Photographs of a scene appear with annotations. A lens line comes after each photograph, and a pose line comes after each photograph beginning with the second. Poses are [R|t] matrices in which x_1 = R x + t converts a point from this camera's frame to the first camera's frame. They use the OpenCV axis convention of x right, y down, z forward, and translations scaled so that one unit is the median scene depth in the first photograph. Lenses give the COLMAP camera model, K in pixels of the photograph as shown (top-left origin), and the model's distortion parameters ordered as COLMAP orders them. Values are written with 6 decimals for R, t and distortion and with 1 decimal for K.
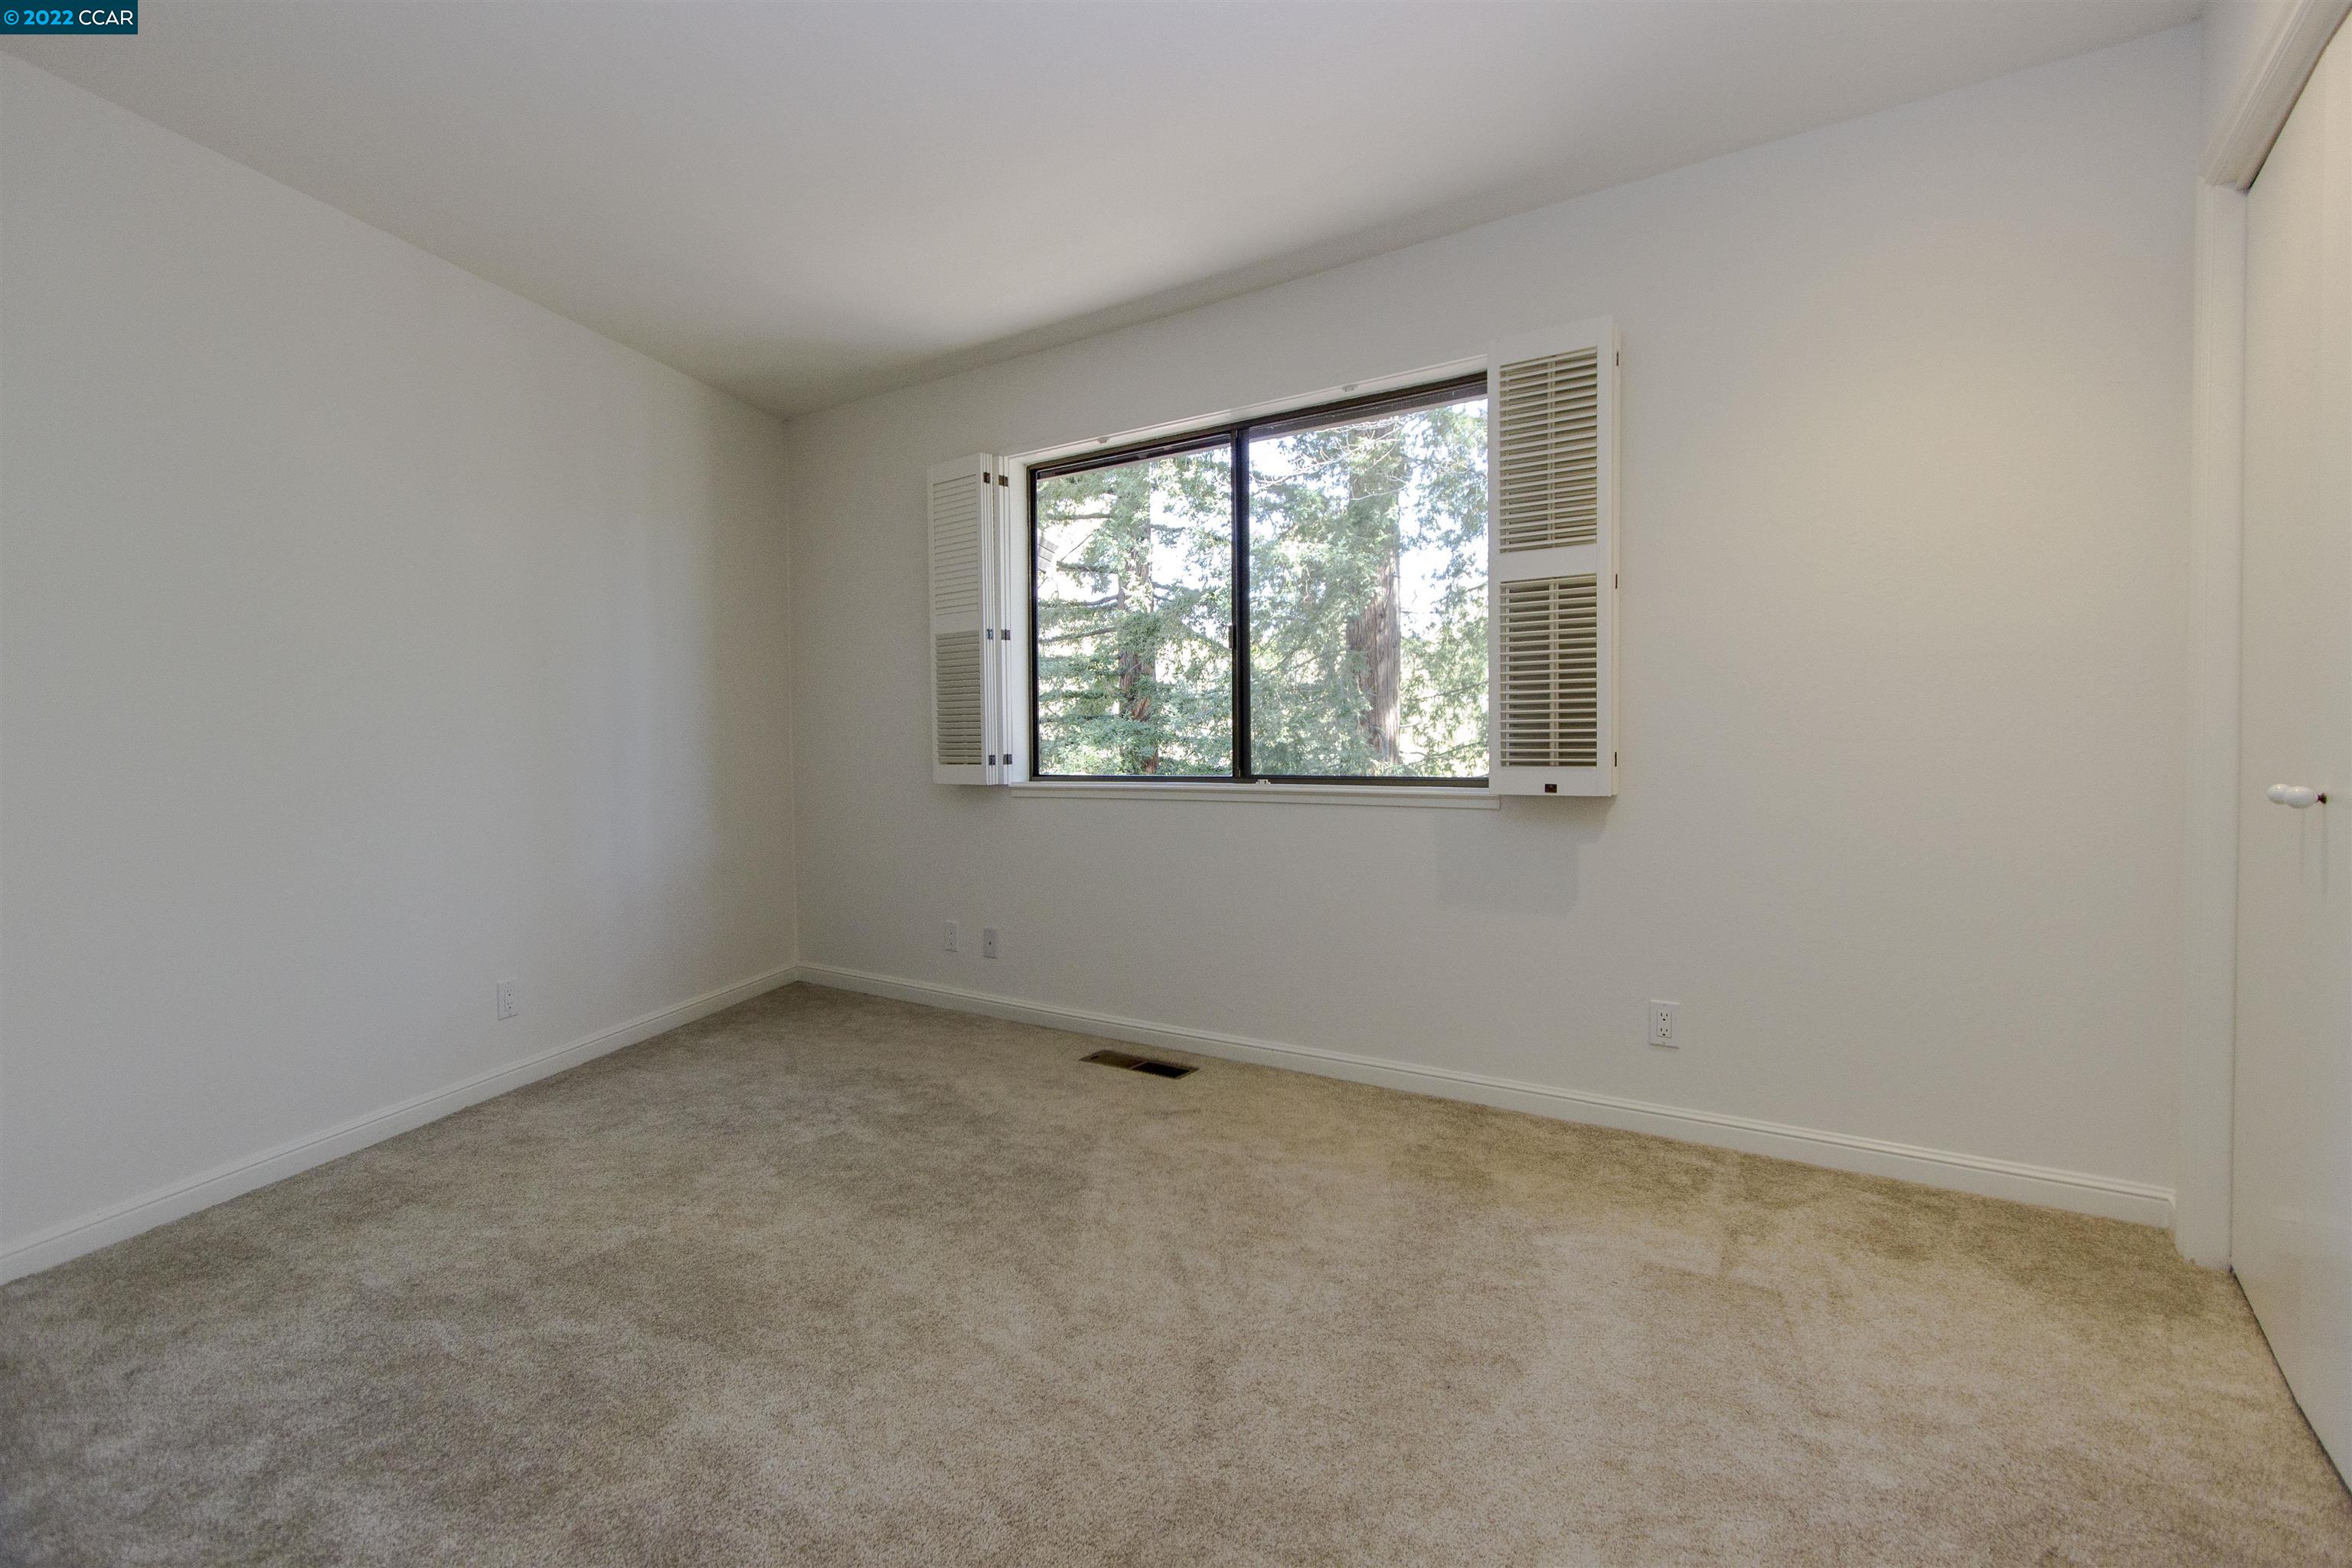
lens RADIAL K [[1046.0, 0, 1177.4], [0, 1046.0, 776.0], [0, 0, 1]] dist [-0.000767, 0.000004]
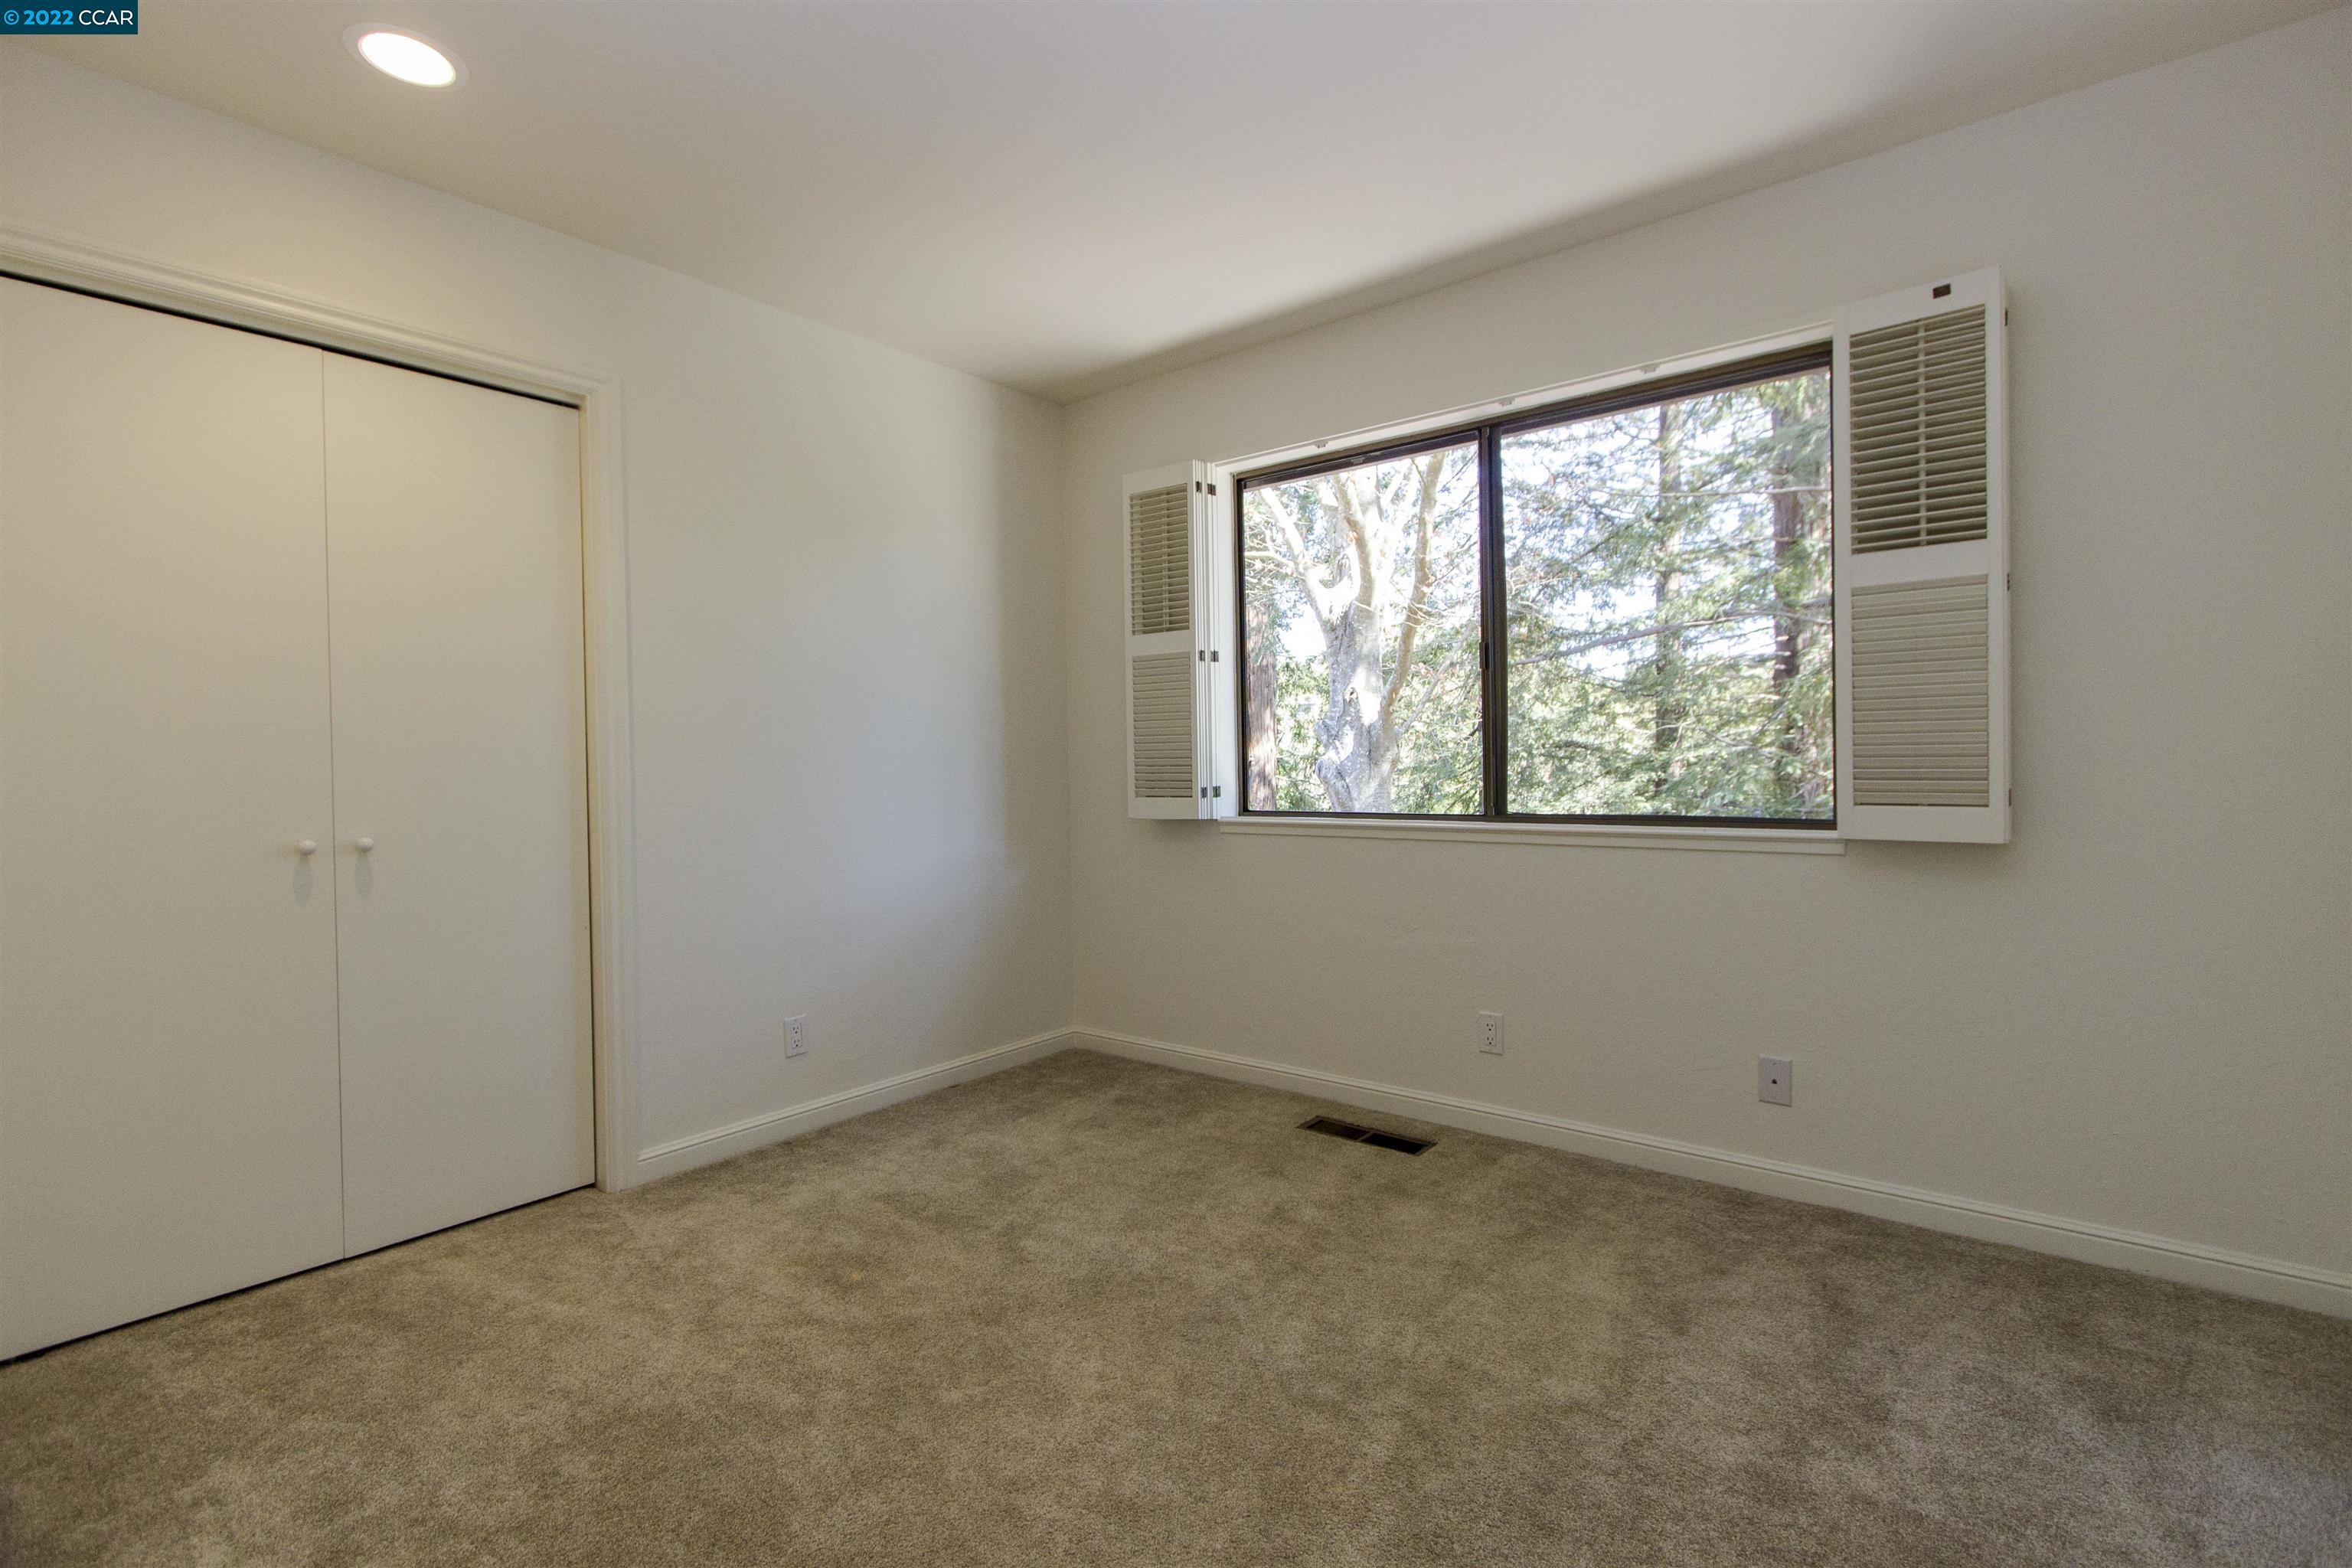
lens RADIAL K [[1057.5, 0, 1181.4], [0, 1057.5, 776.4], [0, 0, 1]] dist [-0.003554, -0.000580]
pose [[0.996448, 0.005693, -0.084014, -0.120210], [-0.008300, 0.999494, -0.030716, -0.000907], [0.083796, 0.031304, 0.995991, 0.080044]]
